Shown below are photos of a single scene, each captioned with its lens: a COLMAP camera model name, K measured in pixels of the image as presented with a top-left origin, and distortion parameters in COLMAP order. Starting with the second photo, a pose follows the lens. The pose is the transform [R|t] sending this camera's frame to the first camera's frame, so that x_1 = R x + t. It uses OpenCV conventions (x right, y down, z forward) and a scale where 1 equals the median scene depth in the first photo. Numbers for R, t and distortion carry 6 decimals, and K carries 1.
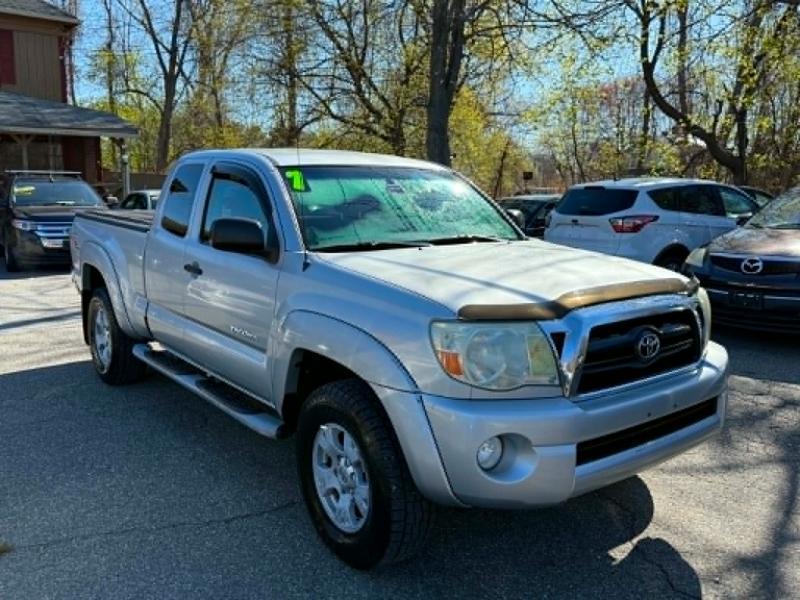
lens RADIAL K [[695.0, 0, 400.0], [0, 695.0, 300.0], [0, 0, 1]] dist [0.060290, -0.093501]
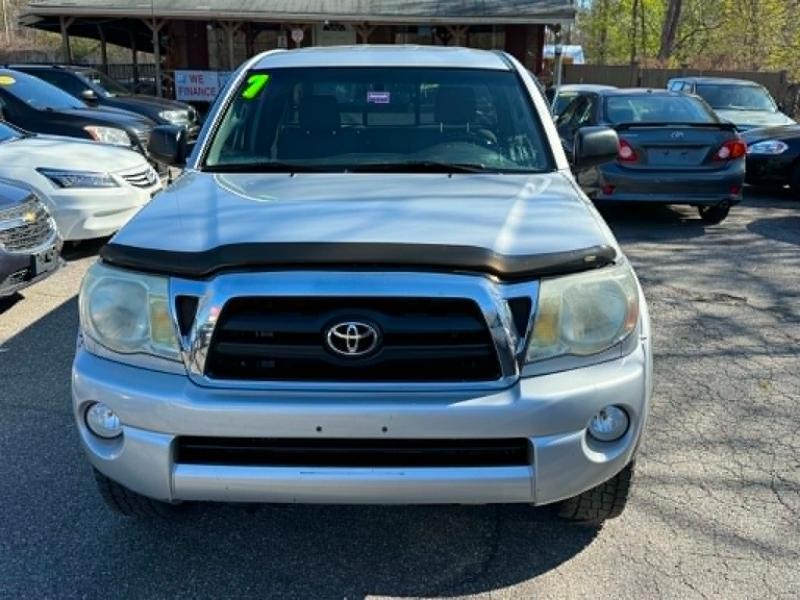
lens RADIAL K [[794.6, 0, 406.7], [0, 794.6, 303.7], [0, 0, 1]] dist [0.101687, -0.177916]
pose [[0.774697, 0.172027, -0.608483, 0.451159], [-0.100999, 0.983592, 0.149488, -0.047814], [0.624215, -0.054352, 0.779360, 0.211069]]
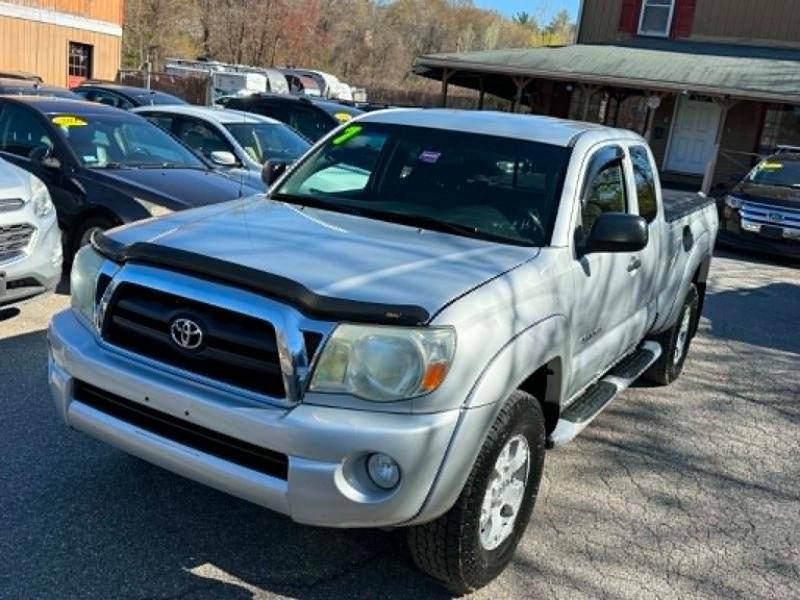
lens RADIAL K [[794.6, 0, 406.7], [0, 794.6, 303.7], [0, 0, 1]] dist [0.101687, -0.177916]
pose [[0.371730, 0.257243, -0.891988, 0.676900], [-0.256974, 0.951809, 0.167402, -0.103180], [0.892065, 0.166989, 0.419921, 0.421994]]
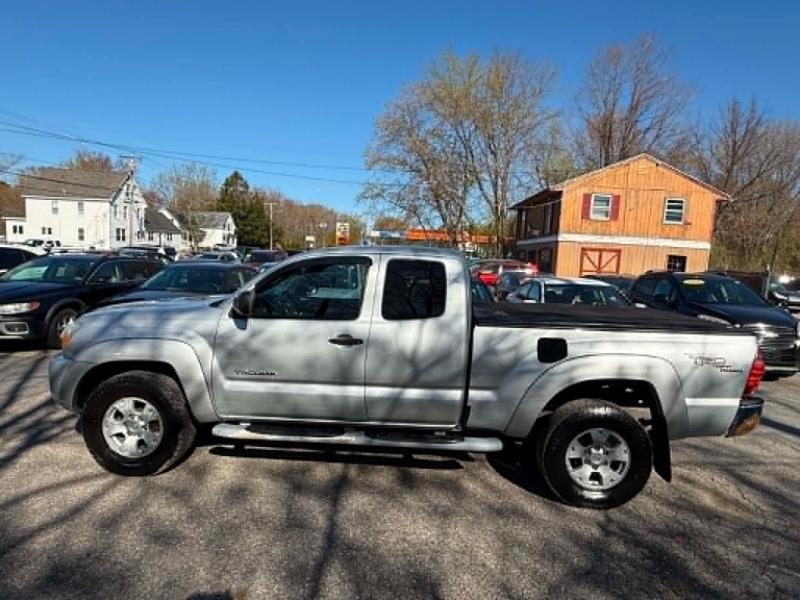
lens RADIAL K [[477.8, 0, 400.0], [0, 477.8, 300.0], [0, 0, 1]] dist [0.000351, 0.000470]
pose [[-0.641437, 0.029212, -0.766619, 0.482797], [-0.179990, 0.965653, 0.187395, -0.248287], [0.745763, 0.258186, -0.614148, 1.373838]]
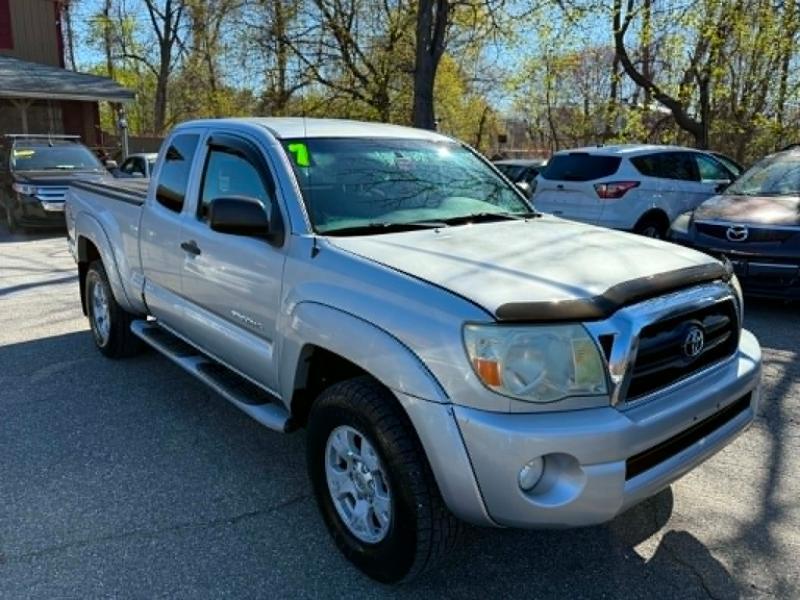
lens RADIAL K [[638.0, 0, 404.7], [0, 638.0, 297.7], [0, 0, 1]] dist [0.004300, -0.006118]
pose [[0.999462, -0.004265, 0.032516, -0.025372], [0.002012, 0.997613, 0.069024, -0.026037], [-0.032733, -0.068922, 0.997085, 0.090337]]
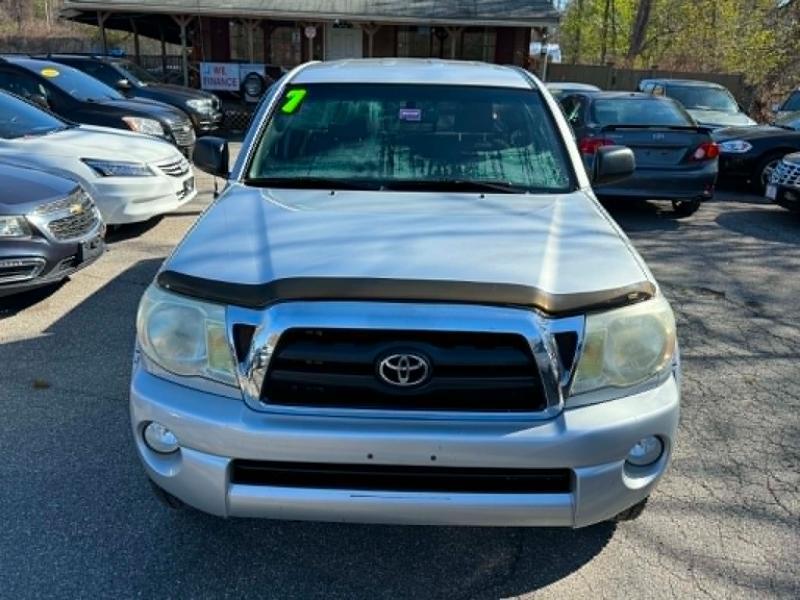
lens RADIAL K [[695.0, 0, 400.0], [0, 695.0, 300.0], [0, 0, 1]] dist [0.060290, -0.093501]
pose [[0.773823, 0.214841, -0.595853, 0.393515], [-0.121050, 0.973541, 0.193815, -0.073597], [0.621727, -0.077850, 0.779356, 0.225709]]
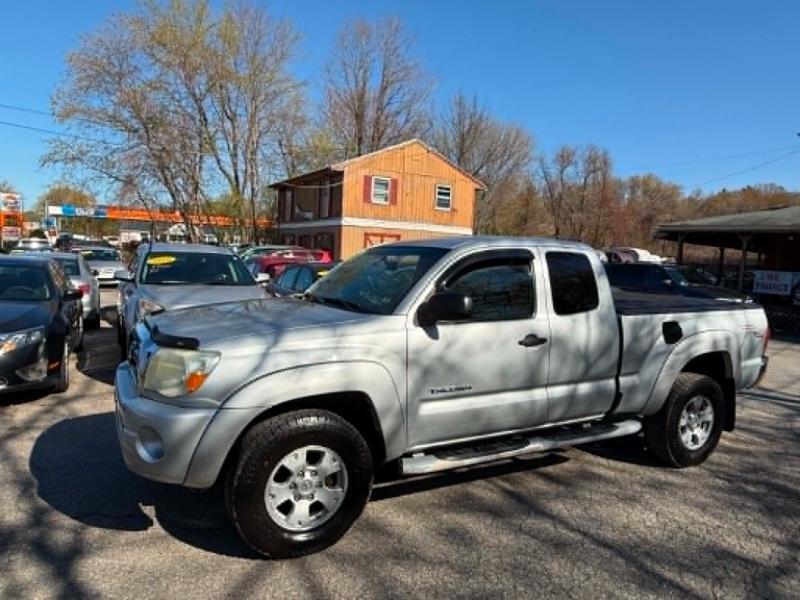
lens RADIAL K [[549.8, 0, 397.5], [0, 549.8, 298.6], [0, 0, 1]] dist [-0.000774, 0.001932]
pose [[-0.161238, 0.063176, -0.984891, 0.728340], [-0.204426, 0.974168, 0.095955, -0.146244], [0.965511, 0.216809, -0.144158, 0.873381]]
